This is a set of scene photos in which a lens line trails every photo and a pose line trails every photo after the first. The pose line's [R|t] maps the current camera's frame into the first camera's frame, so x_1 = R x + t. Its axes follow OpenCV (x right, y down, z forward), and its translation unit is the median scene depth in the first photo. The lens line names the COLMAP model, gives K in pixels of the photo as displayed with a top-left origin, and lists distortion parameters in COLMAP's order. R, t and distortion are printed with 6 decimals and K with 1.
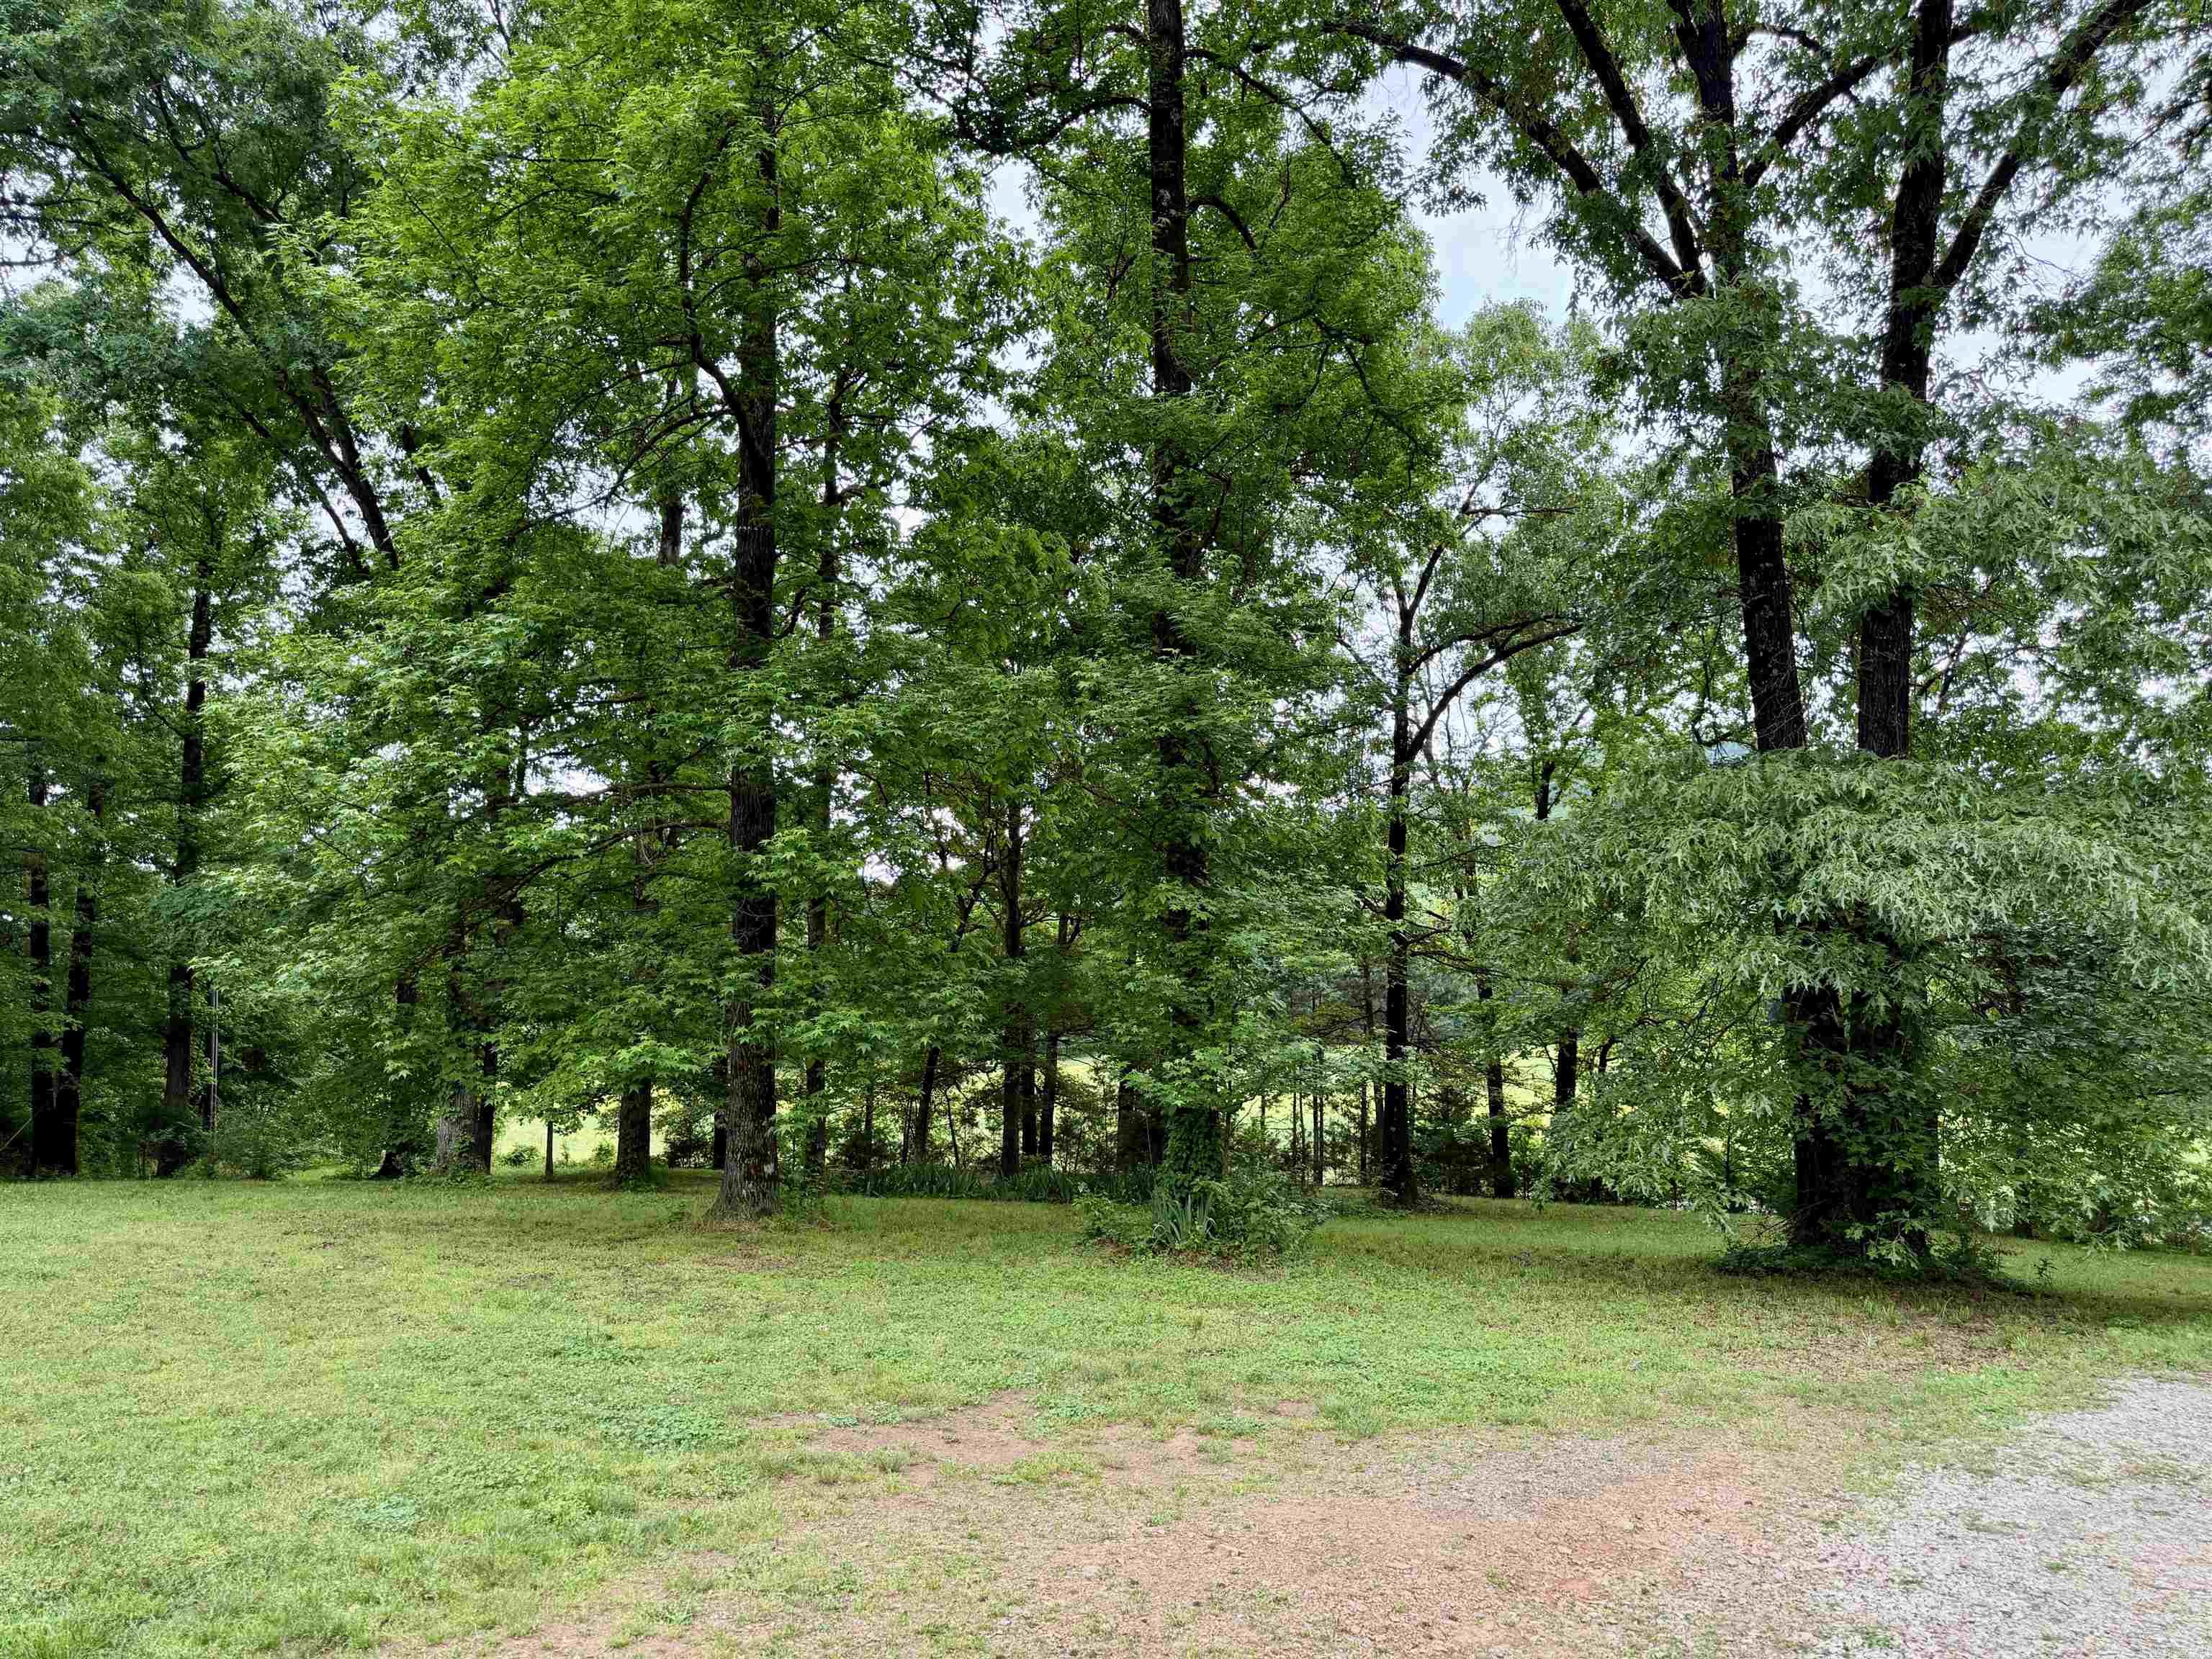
lens RADIAL K [[1553.4, 0, 1112.0], [0, 1553.4, 826.6], [0, 0, 1]] dist [0.072217, -0.099519]
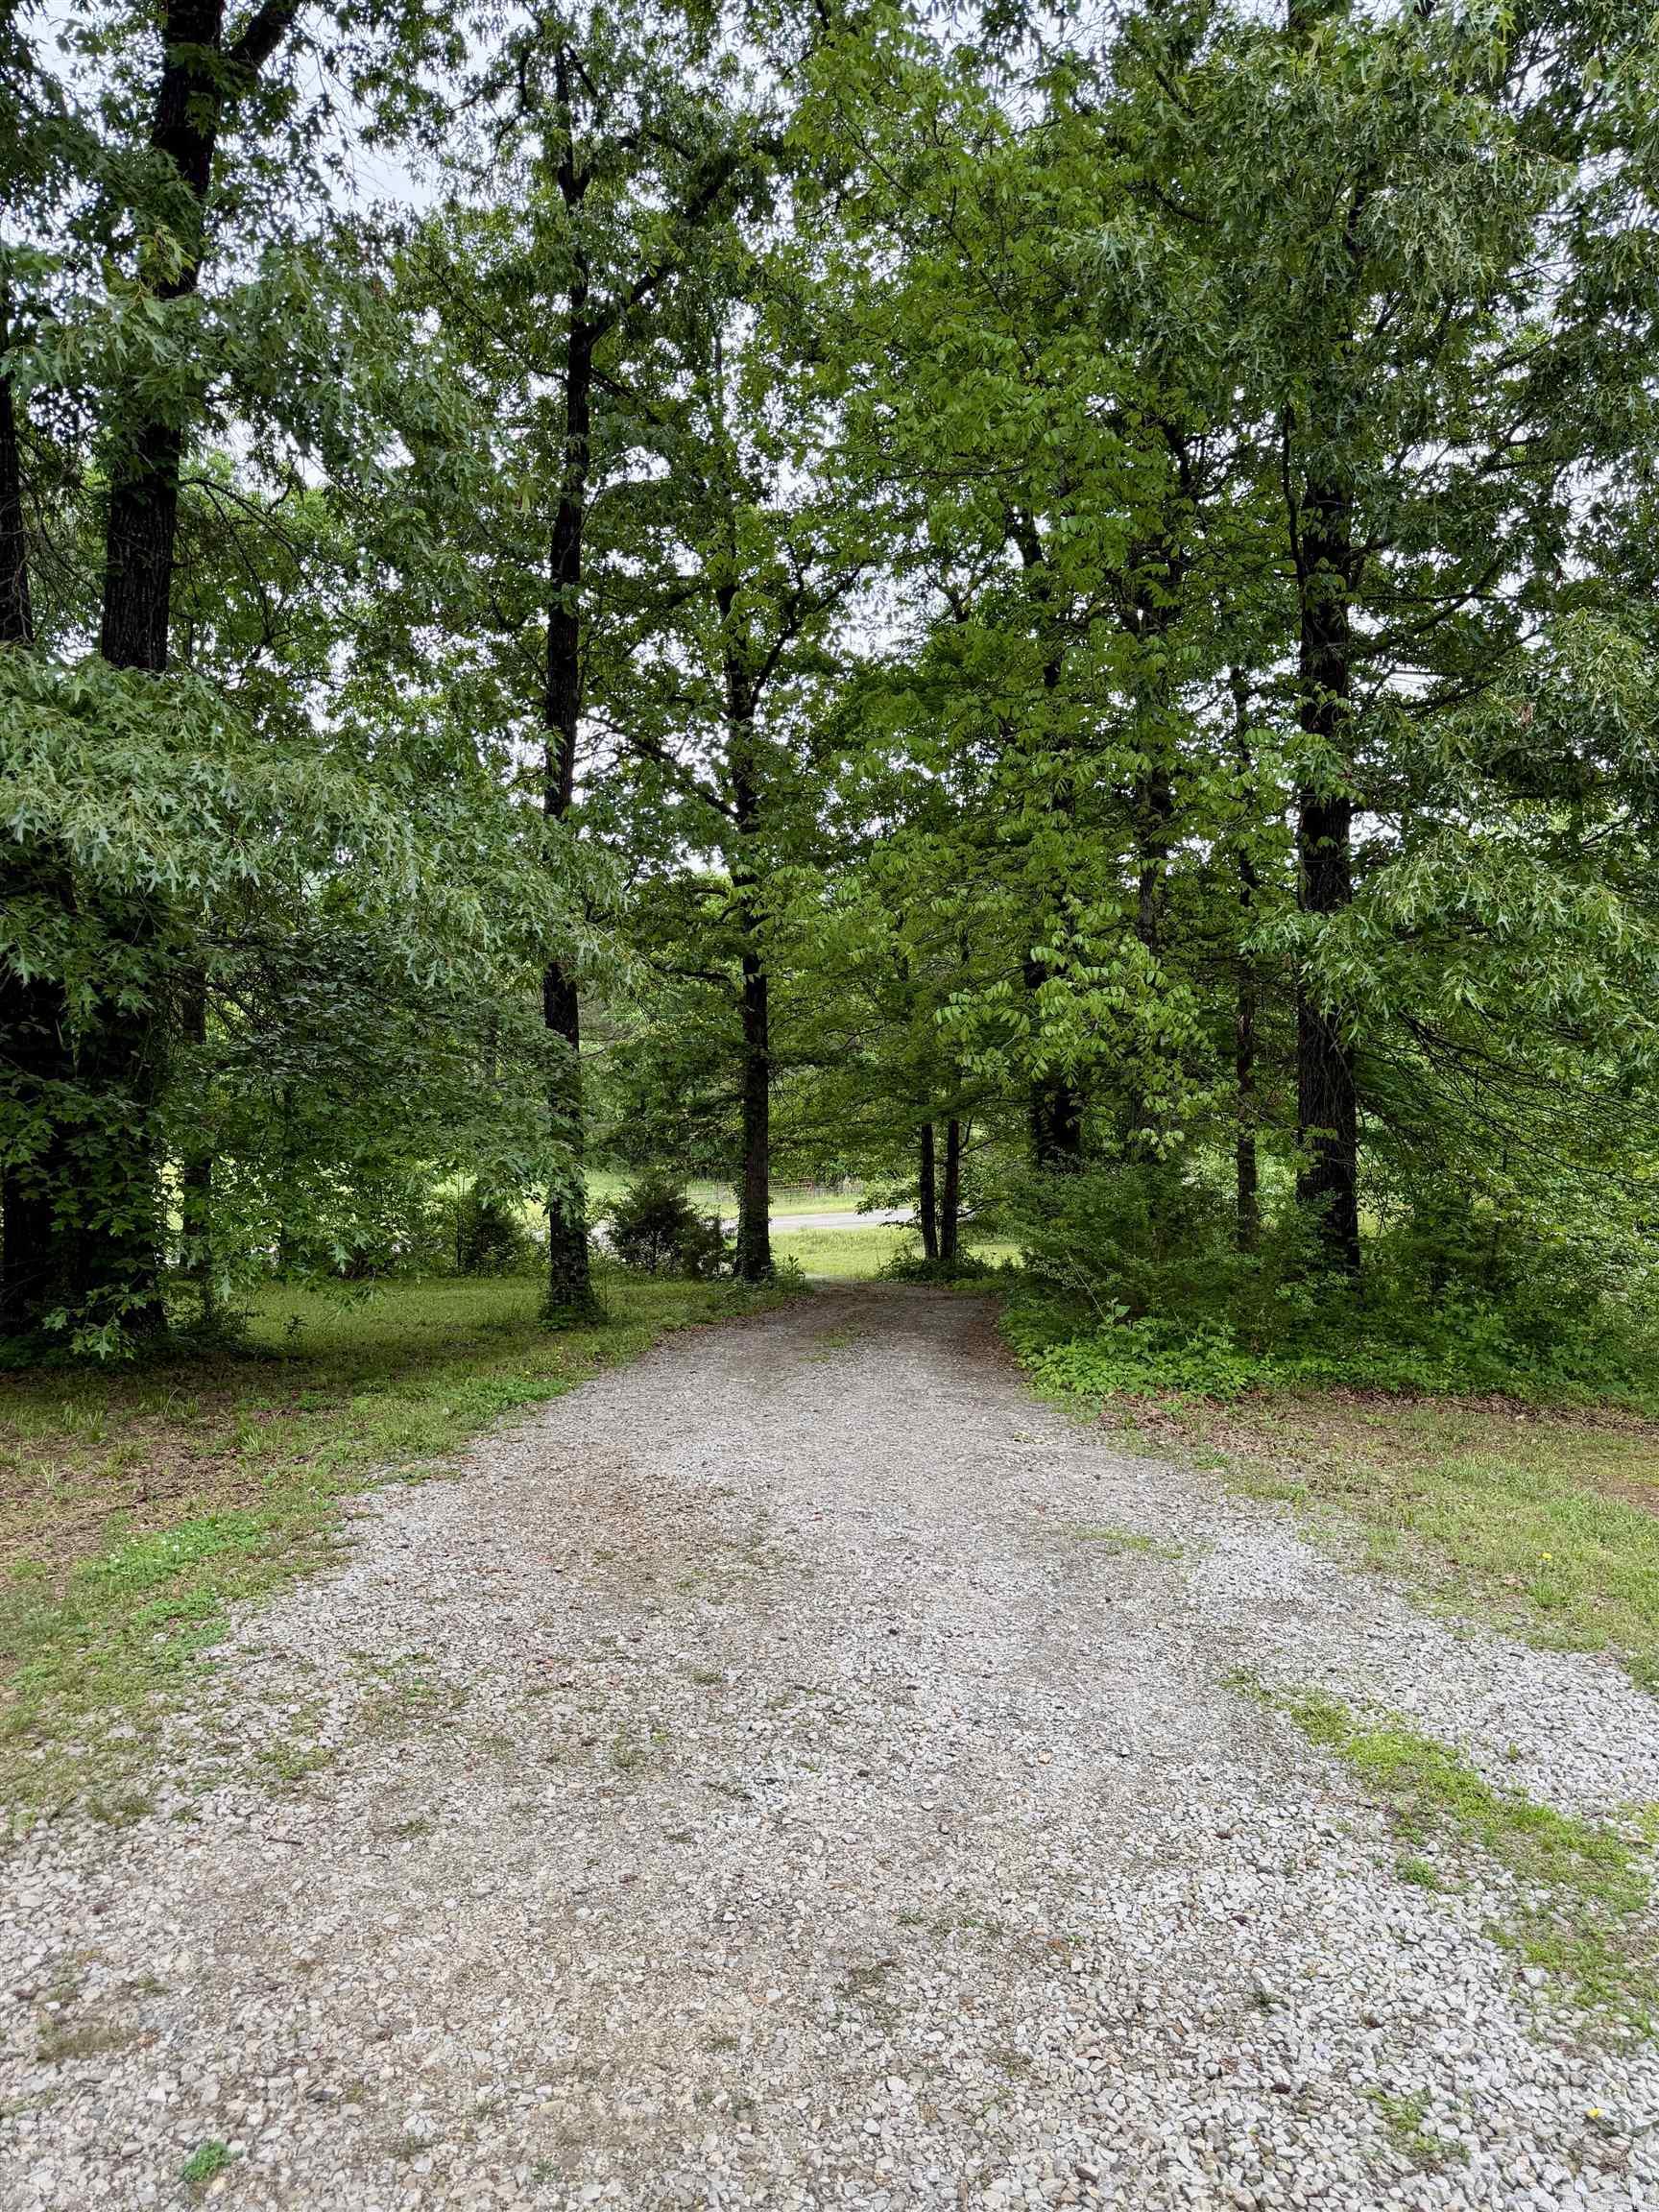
lens RADIAL K [[1553.4, 0, 821.5], [0, 1553.4, 1124.8], [0, 0, 1]] dist [0.072217, -0.099519]
pose [[0.668831, -0.030880, 0.742773, 0.185960], [-0.082407, 0.989900, 0.115357, 0.059358], [-0.738833, -0.138364, 0.659531, 0.291556]]
